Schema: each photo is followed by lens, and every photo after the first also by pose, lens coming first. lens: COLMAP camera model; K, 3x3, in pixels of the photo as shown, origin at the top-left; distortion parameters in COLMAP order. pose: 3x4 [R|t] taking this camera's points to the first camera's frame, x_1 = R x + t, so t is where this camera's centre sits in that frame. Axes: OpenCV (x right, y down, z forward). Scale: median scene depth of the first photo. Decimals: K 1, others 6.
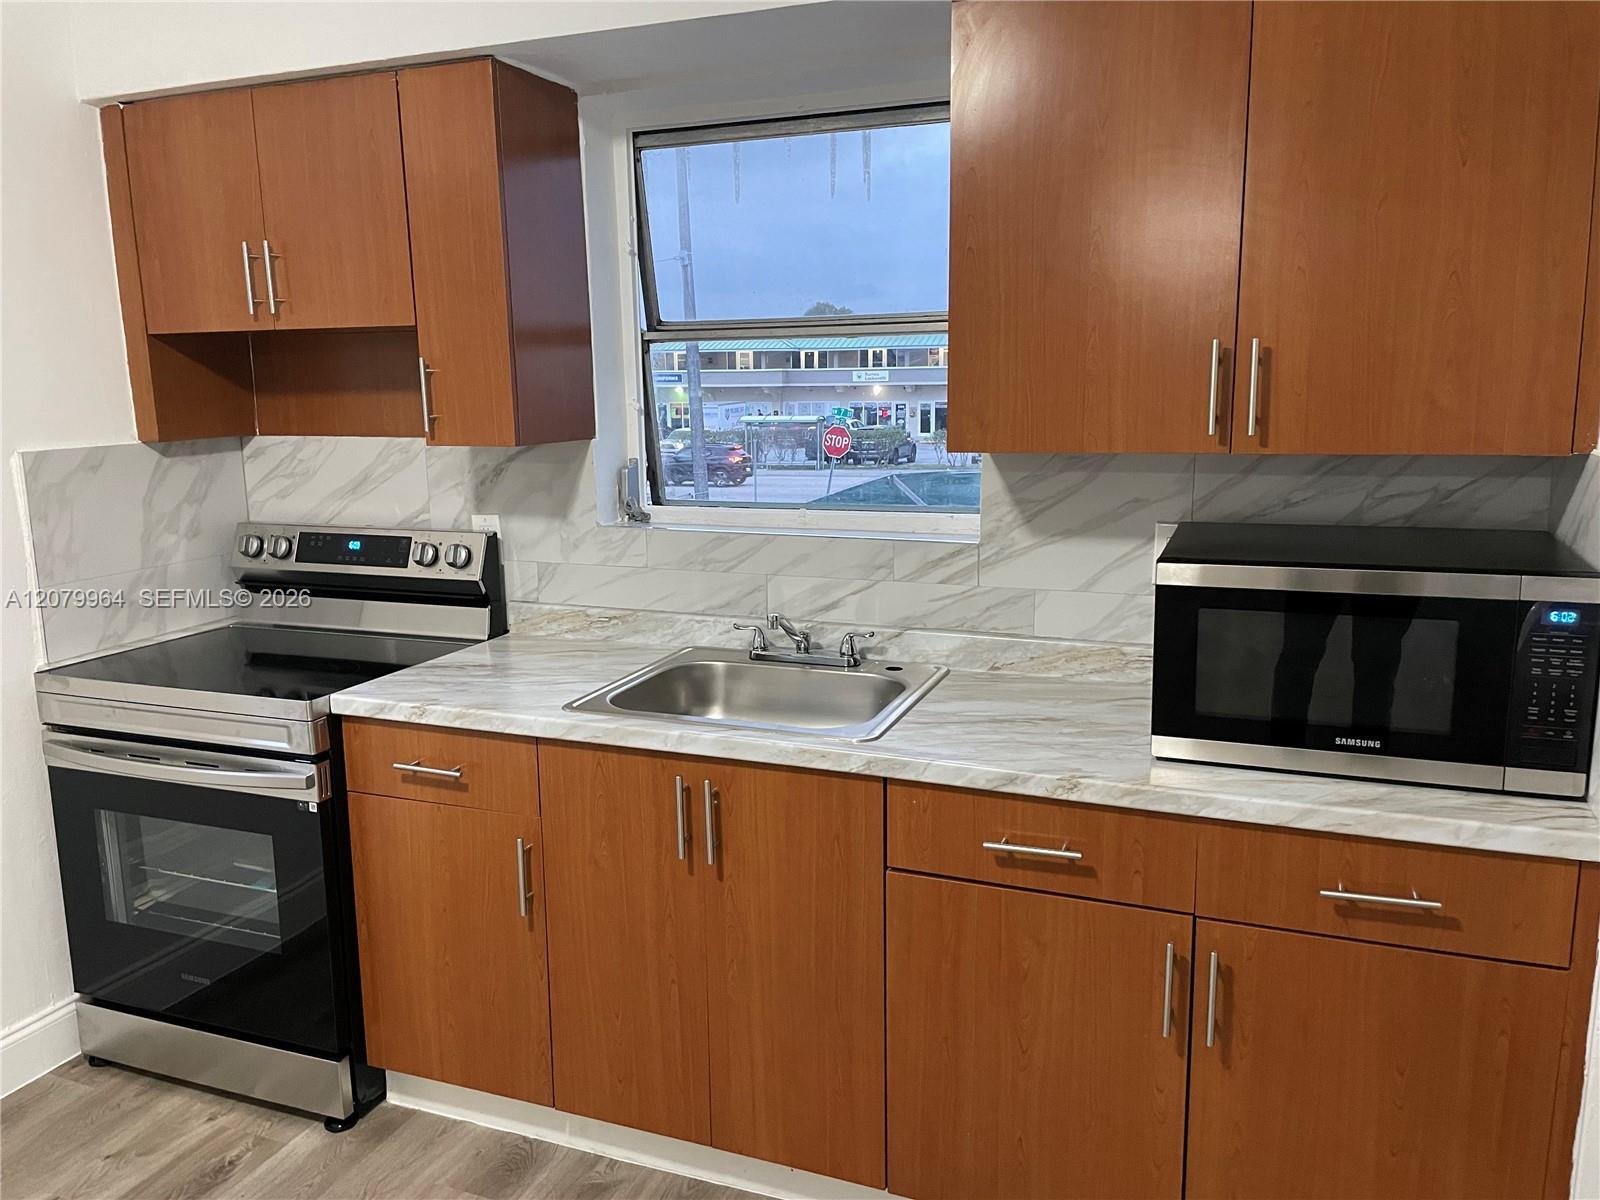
lens RADIAL K [[1202.5, 0, 804.9], [0, 1202.5, 583.3], [0, 0, 1]] dist [0.047080, -0.063865]
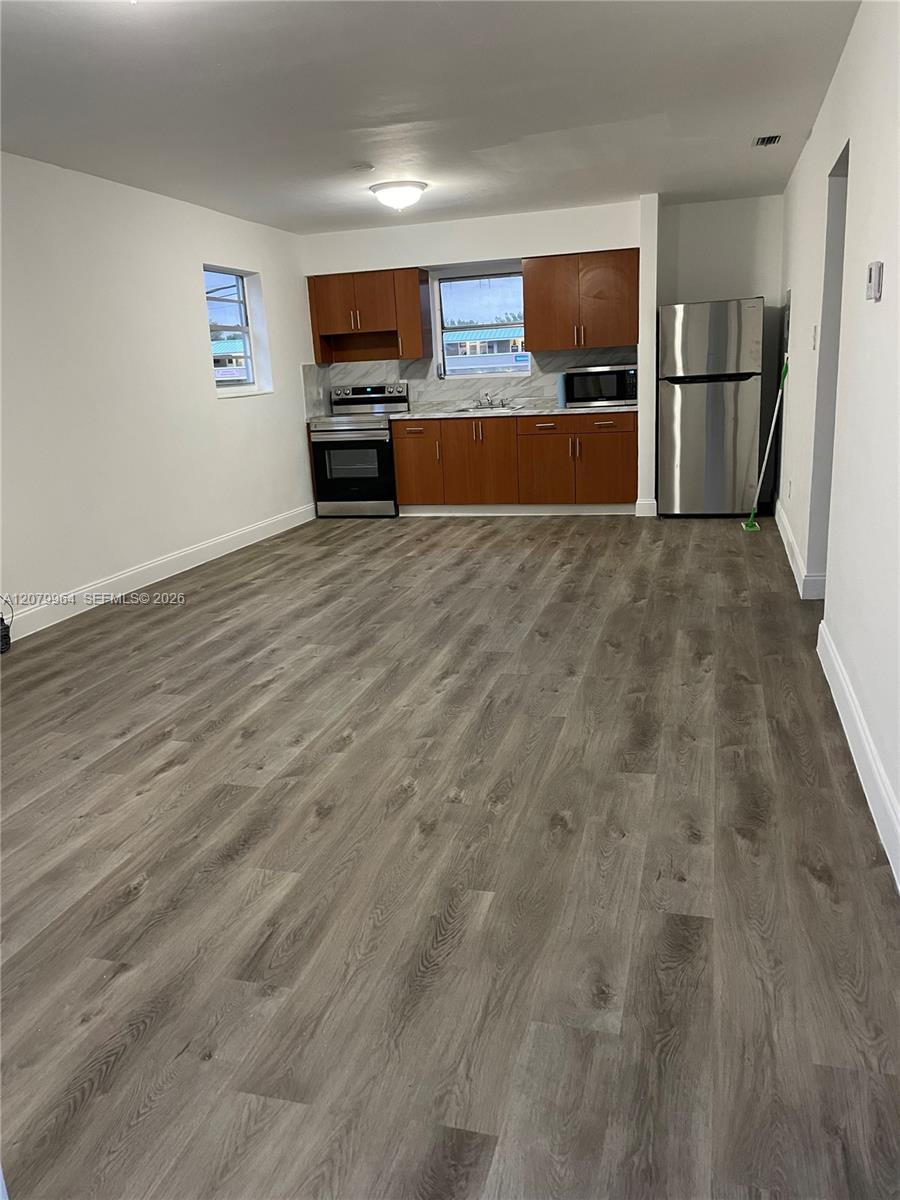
lens RADIAL K [[901.8, 0, 460.0], [0, 901.8, 612.1], [0, 0, 1]] dist [0.047080, -0.063865]
pose [[0.993946, -0.062305, 0.090493, -0.452796], [0.053986, 0.994328, 0.091639, 0.495581], [-0.095689, -0.086199, 0.991672, -2.269893]]
